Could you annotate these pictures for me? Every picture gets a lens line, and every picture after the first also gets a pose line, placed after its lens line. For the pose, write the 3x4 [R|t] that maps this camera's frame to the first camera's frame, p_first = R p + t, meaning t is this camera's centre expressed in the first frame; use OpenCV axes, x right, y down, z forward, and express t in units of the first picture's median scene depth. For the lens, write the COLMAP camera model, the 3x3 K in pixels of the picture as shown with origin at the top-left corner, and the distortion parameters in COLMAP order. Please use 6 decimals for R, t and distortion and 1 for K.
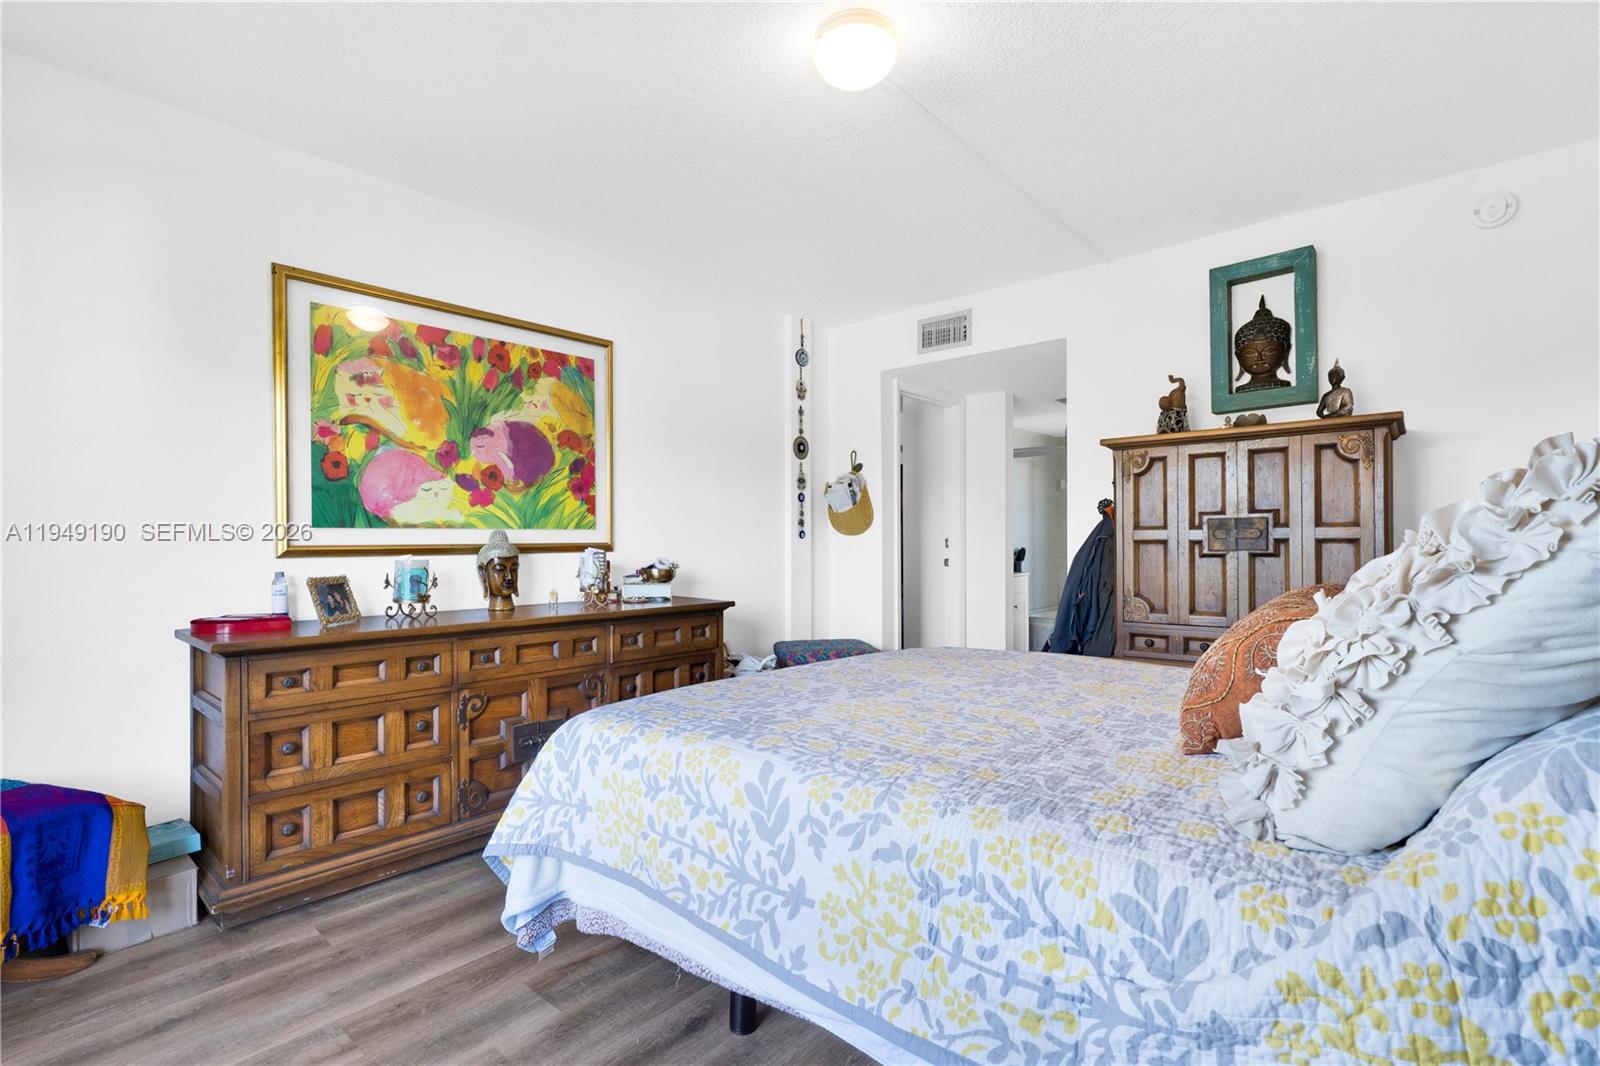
lens RADIAL K [[753.5, 0, 789.2], [0, 753.5, 536.0], [0, 0, 1]] dist [-0.000583, 0.001264]
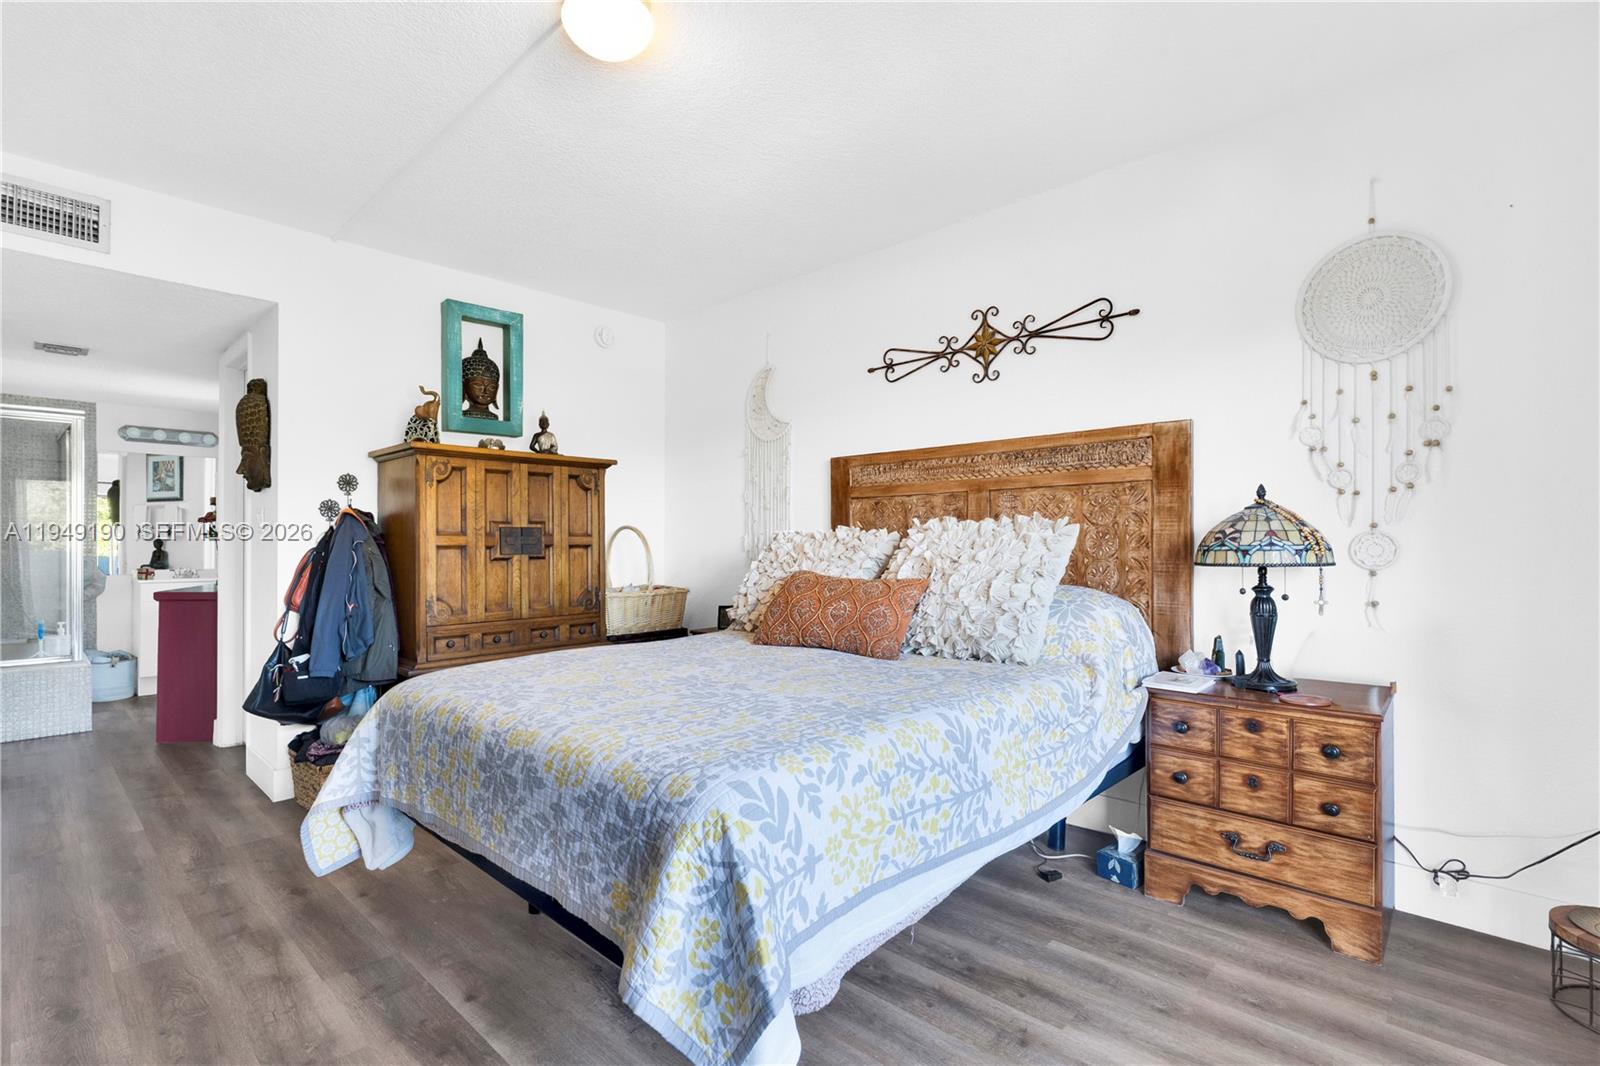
lens RADIAL K [[753.5, 0, 792.8], [0, 753.5, 538.0], [0, 0, 1]] dist [-0.000583, 0.001264]
pose [[0.026117, 0.014752, 0.999550, -0.580978], [-0.008615, 0.999857, -0.014531, 0.006789], [-0.999622, -0.008232, 0.026241, 0.523646]]
